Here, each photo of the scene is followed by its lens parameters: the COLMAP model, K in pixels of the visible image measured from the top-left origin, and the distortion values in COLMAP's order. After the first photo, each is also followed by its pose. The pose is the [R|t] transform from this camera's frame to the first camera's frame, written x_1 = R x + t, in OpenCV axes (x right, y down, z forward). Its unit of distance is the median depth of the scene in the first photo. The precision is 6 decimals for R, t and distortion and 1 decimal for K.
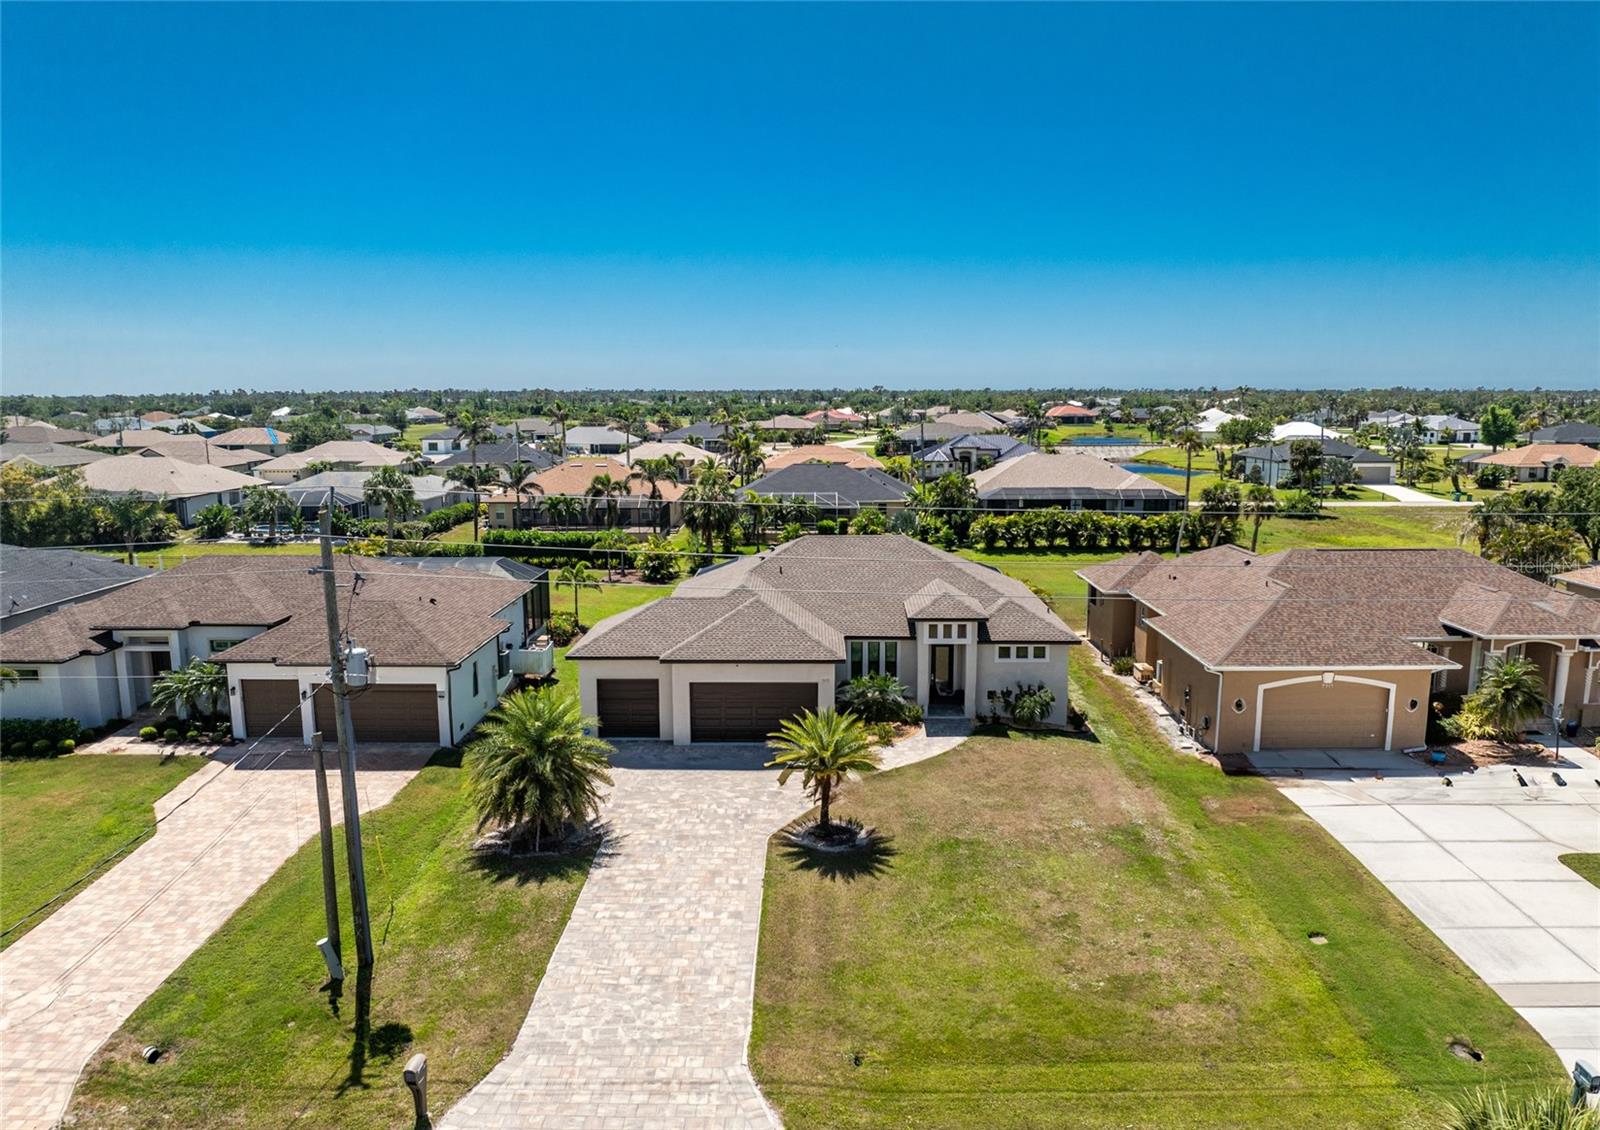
lens RADIAL K [[1145.0, 0, 810.9], [0, 1145.0, 575.5], [0, 0, 1]] dist [-0.047574, 0.019428]
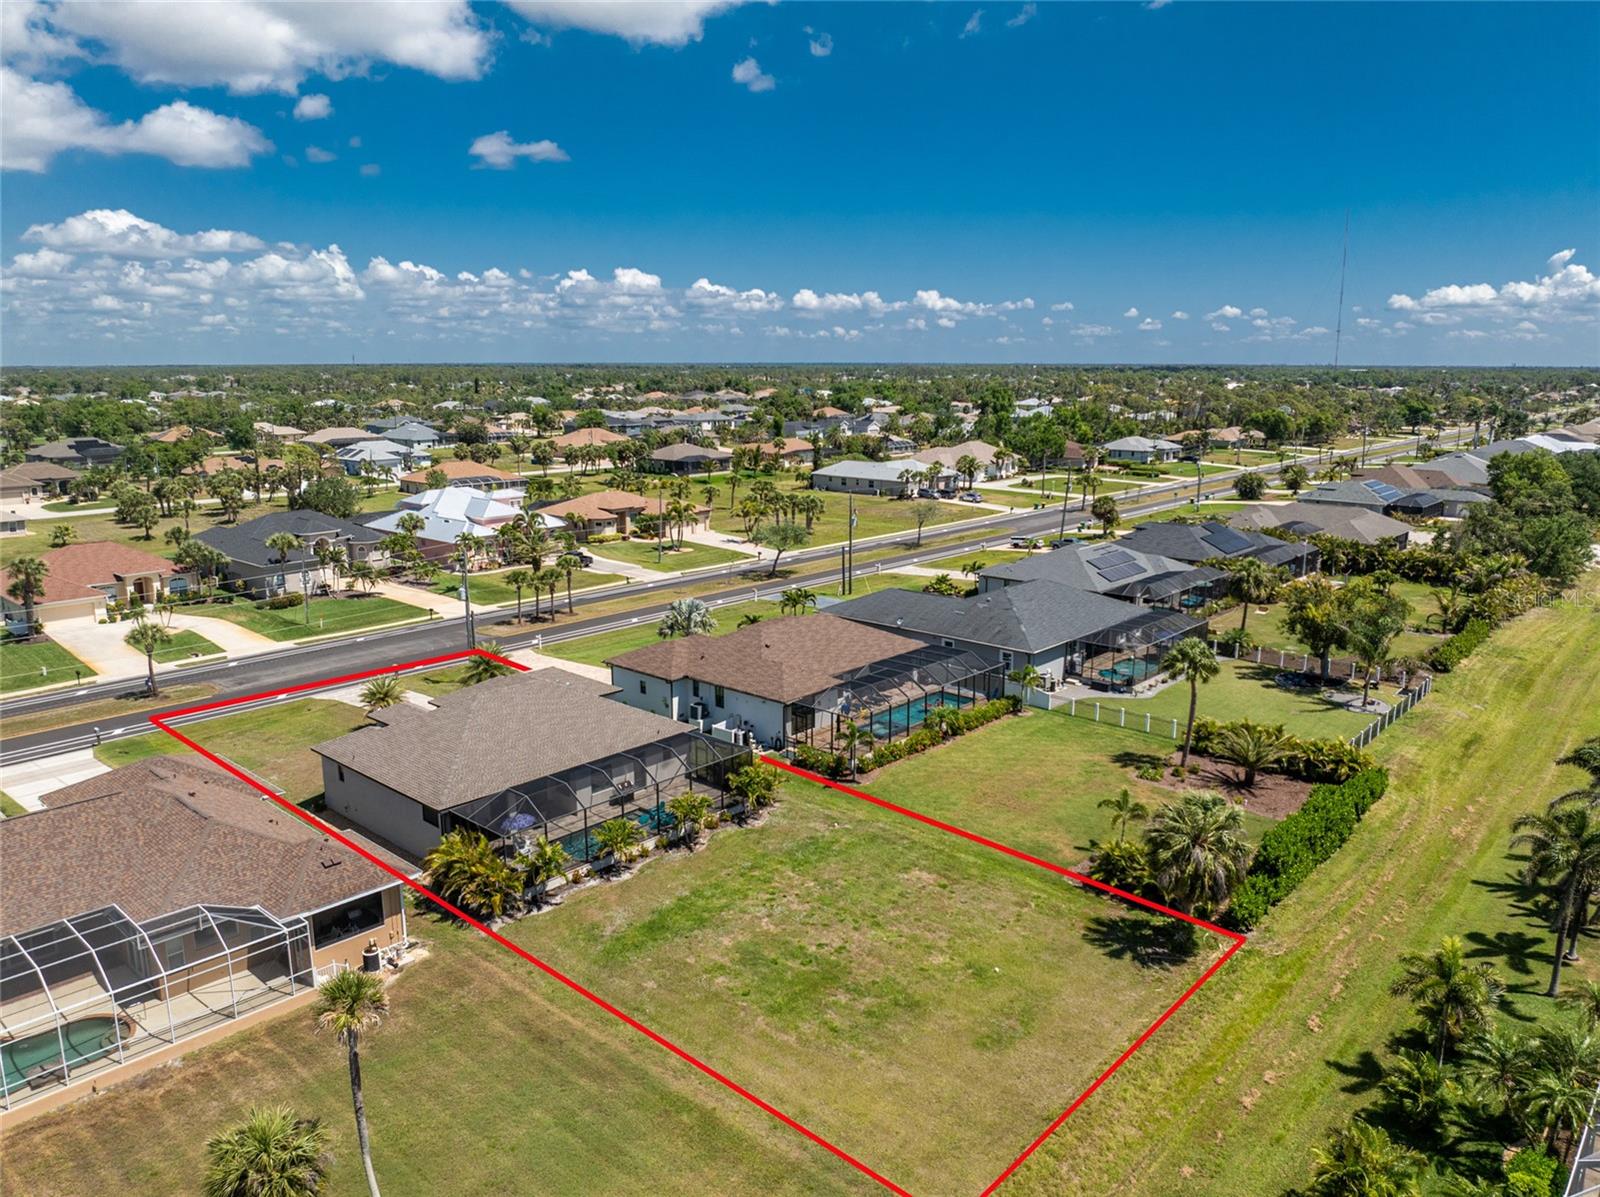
lens RADIAL K [[1139.0, 0, 810.3], [0, 1139.0, 584.5], [0, 0, 1]] dist [-0.036425, -0.002679]
pose [[-0.660083, 0.144377, -0.737188, 0.897313], [-0.121506, 0.947913, 0.294444, -0.679398], [0.741300, 0.283930, -0.608159, 2.413961]]
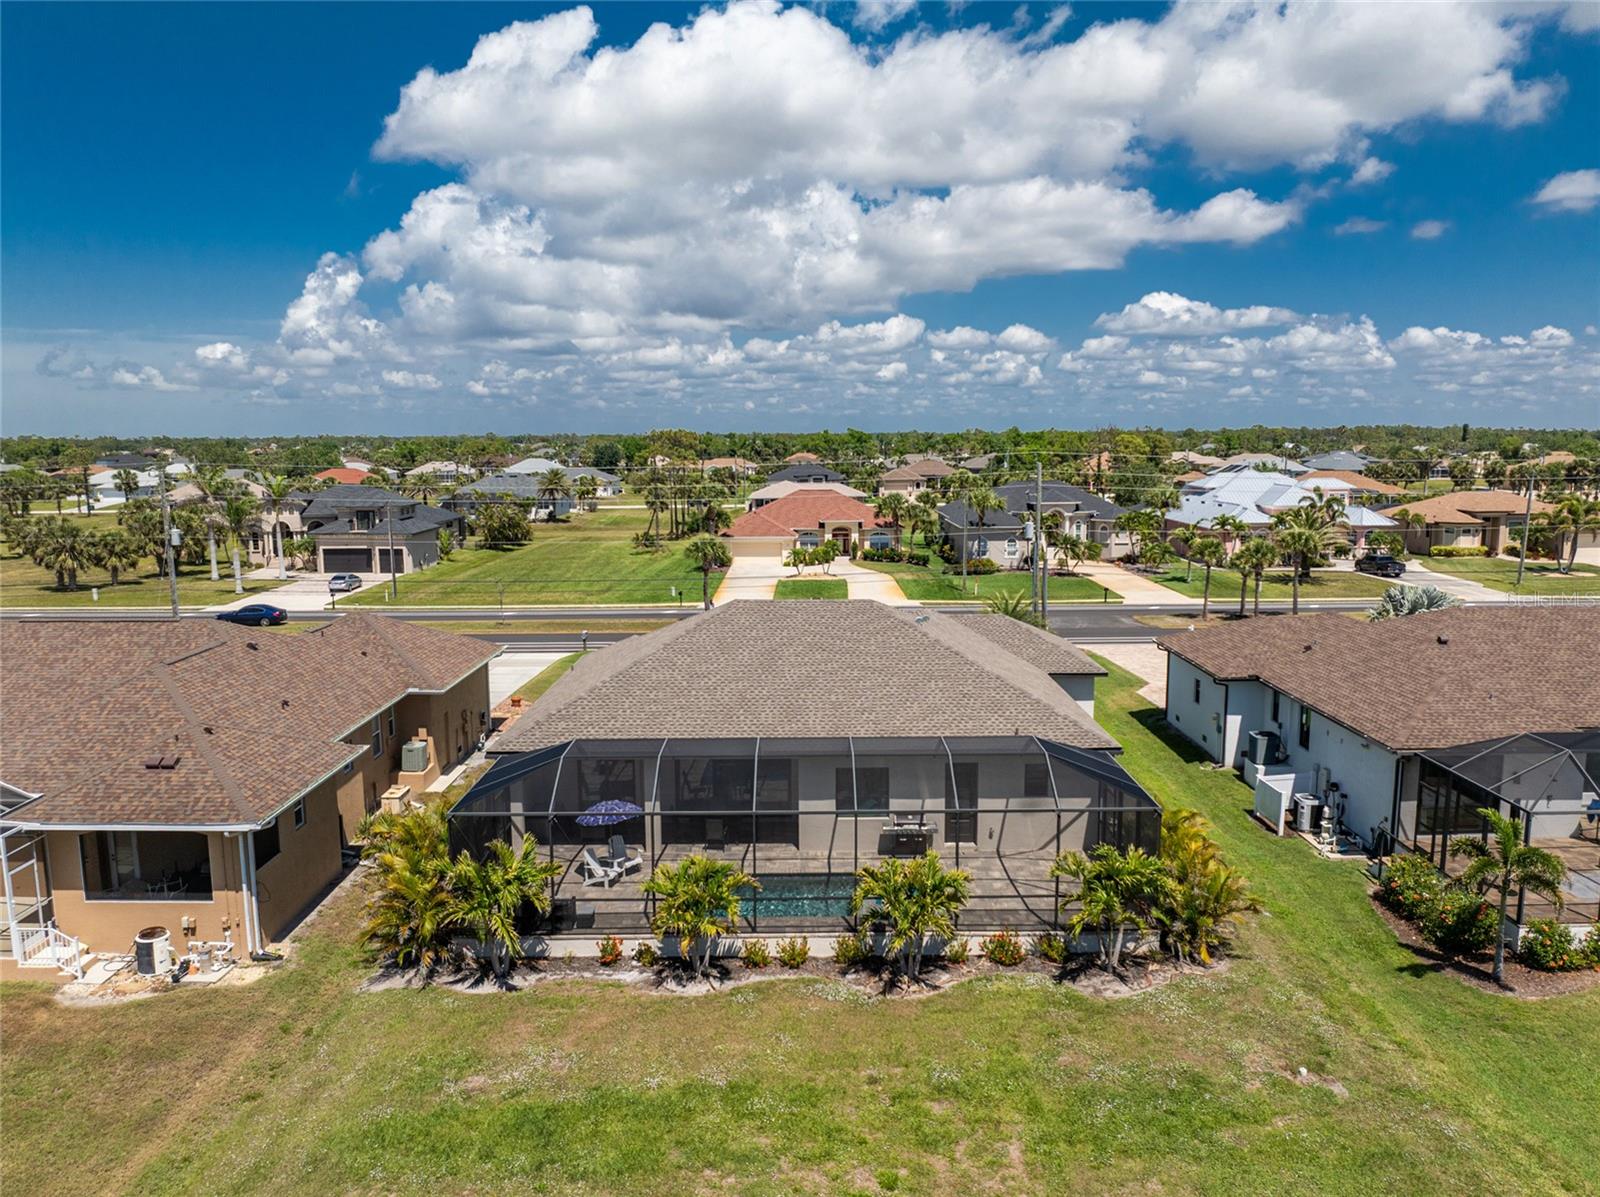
lens RADIAL K [[1139.0, 0, 804.6], [0, 1139.0, 614.7], [0, 0, 1]] dist [-0.036425, -0.002679]
pose [[-0.999913, 0.009023, -0.009585, 0.054423], [0.005566, 0.949621, 0.313351, -0.304661], [0.011930, 0.313271, -0.949589, 2.038582]]
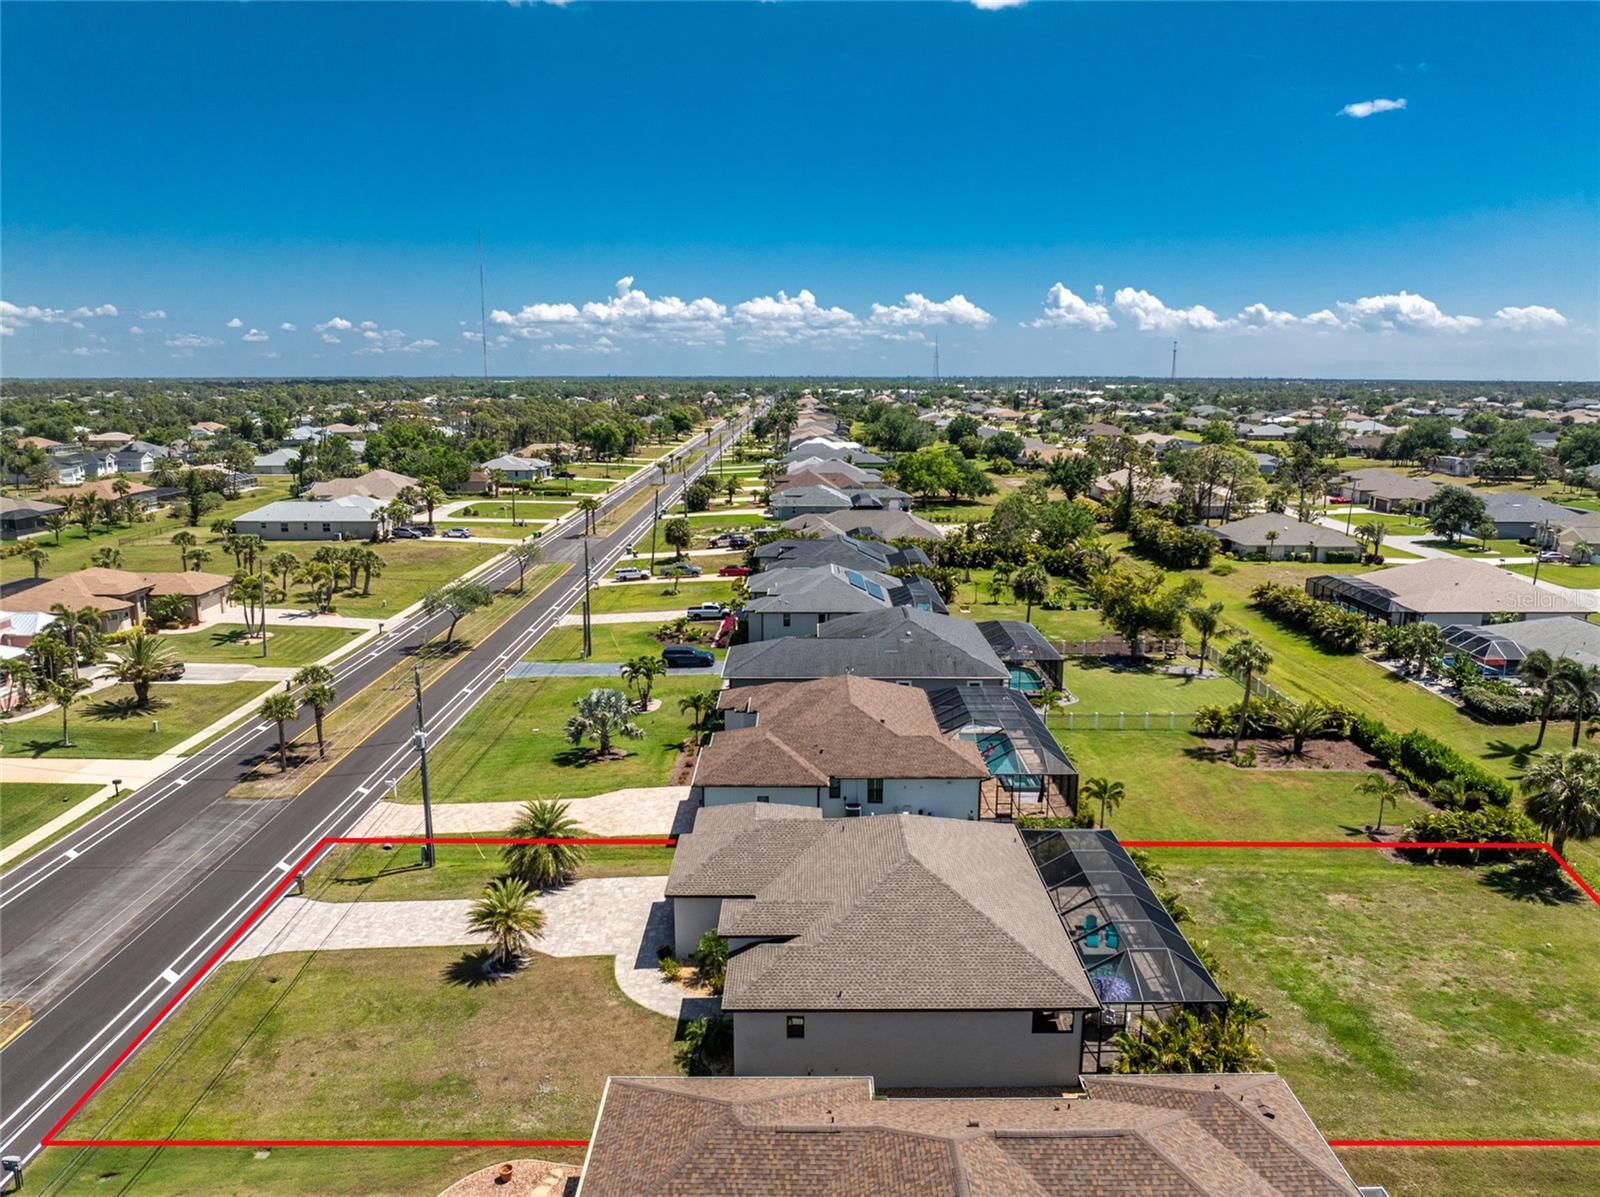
lens RADIAL K [[1139.0, 0, 808.5], [0, 1139.0, 546.9], [0, 0, 1]] dist [-0.036425, -0.002679]
pose [[0.011971, 0.149567, -0.988679, 1.160898], [-0.164111, 0.975636, 0.145606, -0.485687], [0.986369, 0.160510, 0.036225, 1.024064]]
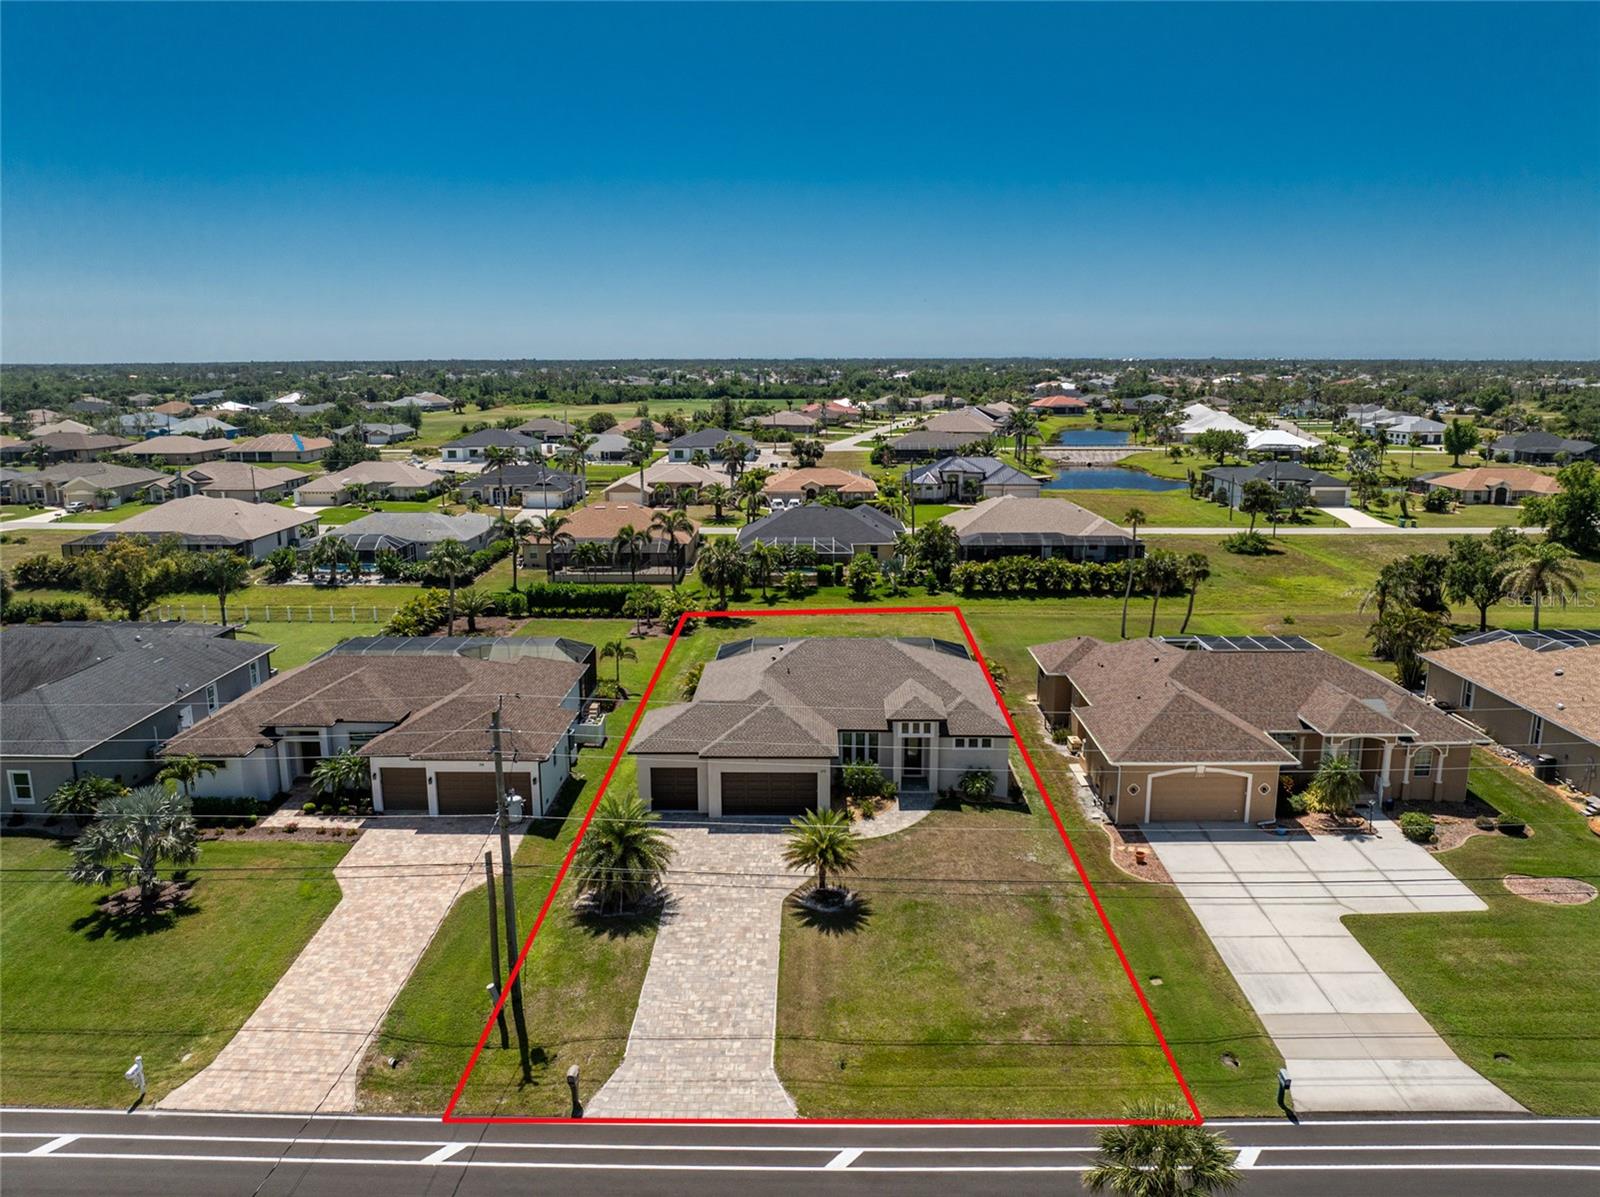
lens RADIAL K [[1139.0, 0, 811.4], [0, 1139.0, 587.6], [0, 0, 1]] dist [-0.036425, -0.002679]
pose [[0.999997, 0.001105, 0.002192, -0.004022], [-0.001190, 0.999246, 0.038806, -0.171351], [-0.002147, -0.038809, 0.999244, -0.313985]]
